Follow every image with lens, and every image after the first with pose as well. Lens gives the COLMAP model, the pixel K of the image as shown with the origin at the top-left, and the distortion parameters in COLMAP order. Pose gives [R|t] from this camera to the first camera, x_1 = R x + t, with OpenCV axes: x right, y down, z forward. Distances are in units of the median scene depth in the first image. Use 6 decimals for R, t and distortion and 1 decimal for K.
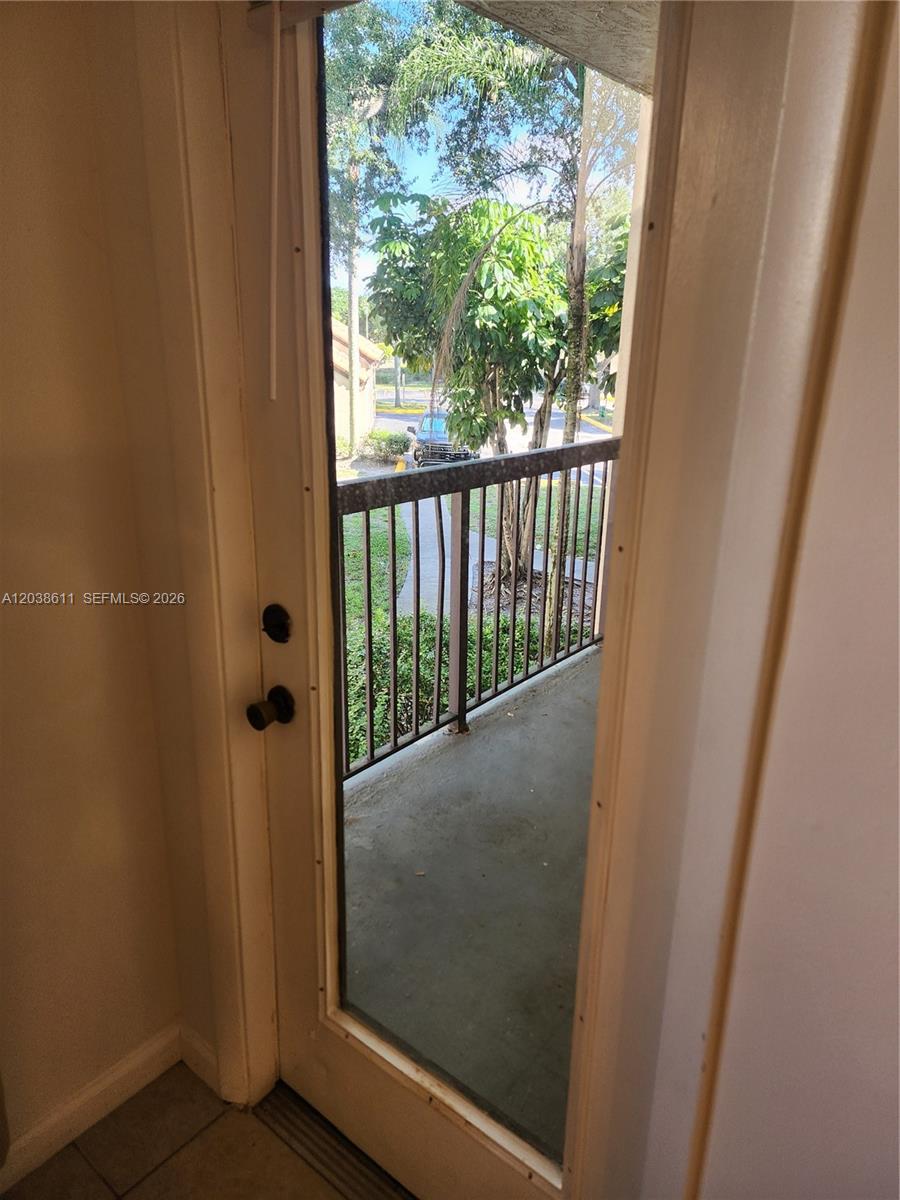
lens RADIAL K [[810.0, 0, 450.0], [0, 810.0, 600.0], [0, 0, 1]] dist [0.083429, -0.080083]
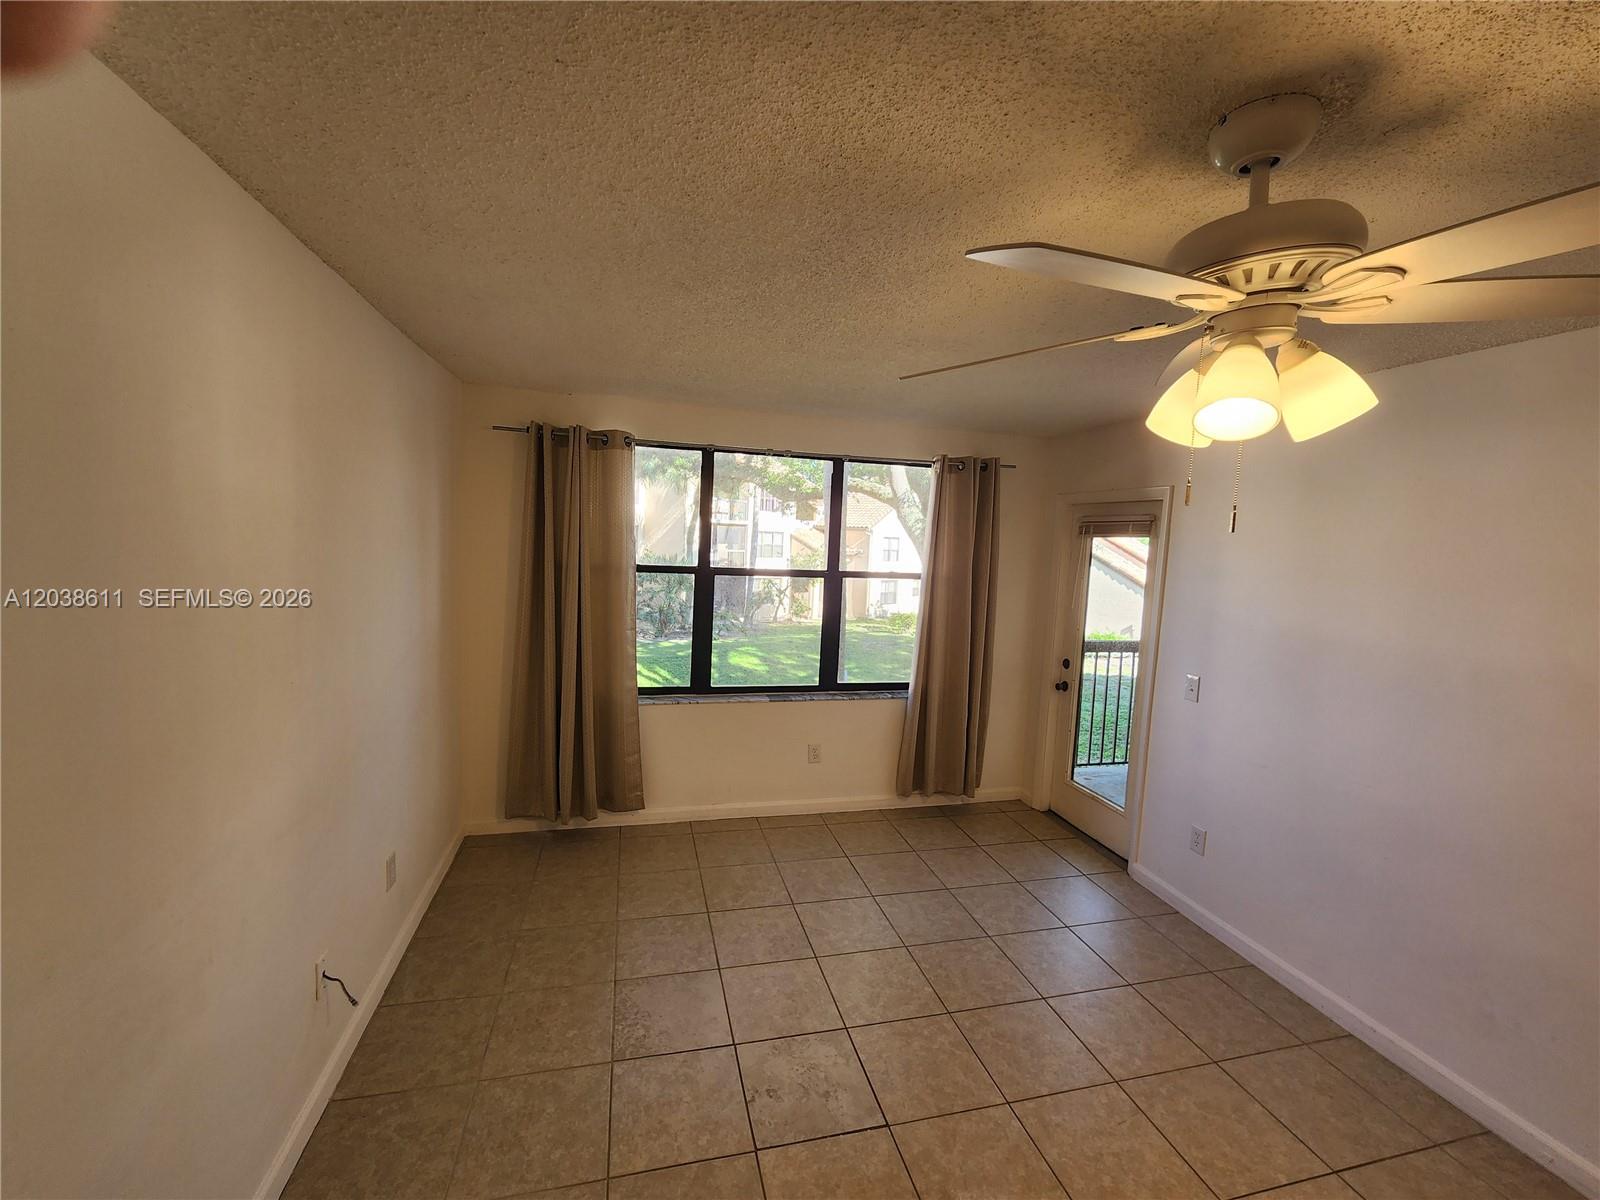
lens RADIAL K [[662.2, 0, 796.8], [0, 662.2, 594.9], [0, 0, 1]] dist [-0.003745, -0.000309]
pose [[0.809510, 0.070086, -0.582908, 0.253836], [-0.210252, 0.961607, -0.176367, 0.244432], [0.548168, 0.265328, 0.793166, -1.035200]]
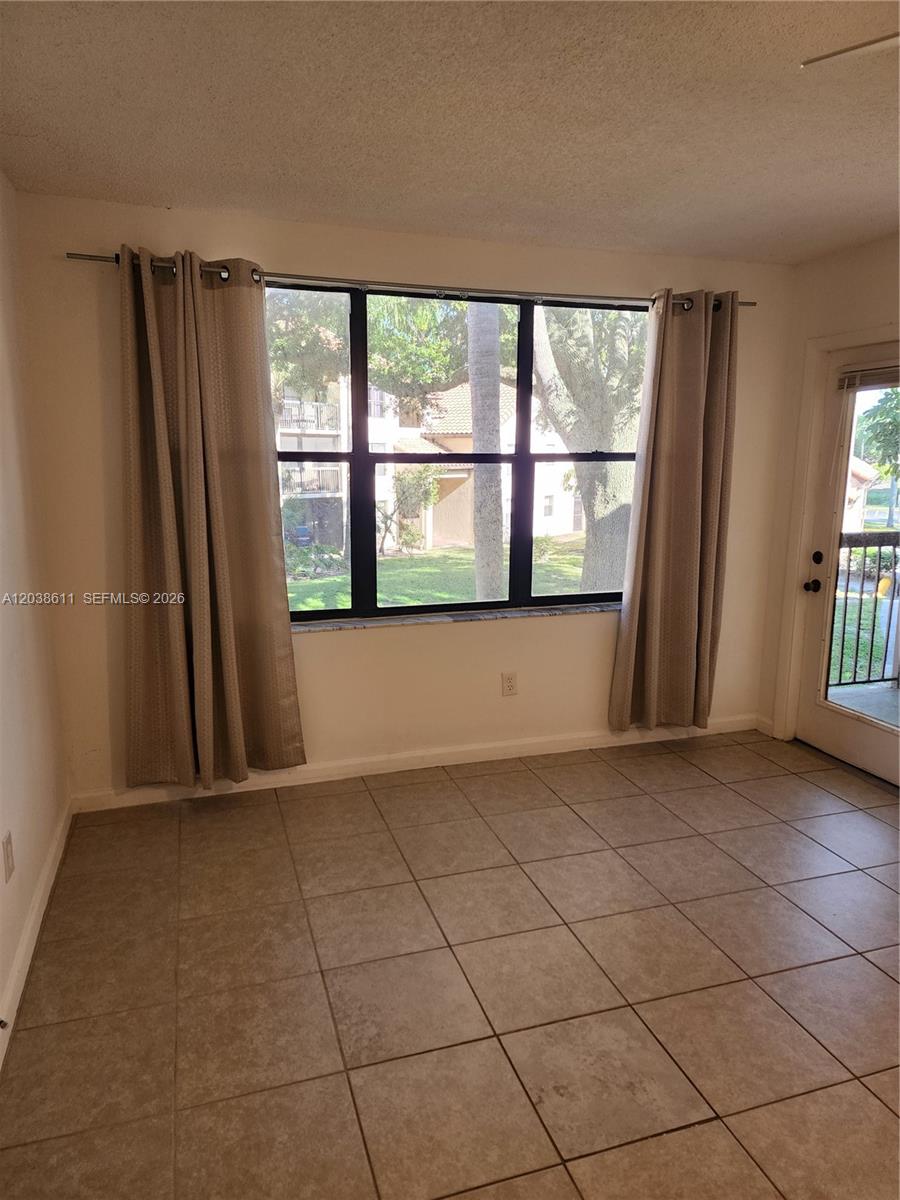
lens RADIAL K [[797.8, 0, 450.2], [0, 797.8, 596.4], [0, 0, 1]] dist [0.077901, -0.065750]
pose [[0.847444, 0.081591, -0.524577, 0.102301], [-0.155492, 0.982933, -0.098312, 0.314547], [0.507602, 0.164881, 0.845668, -1.033767]]
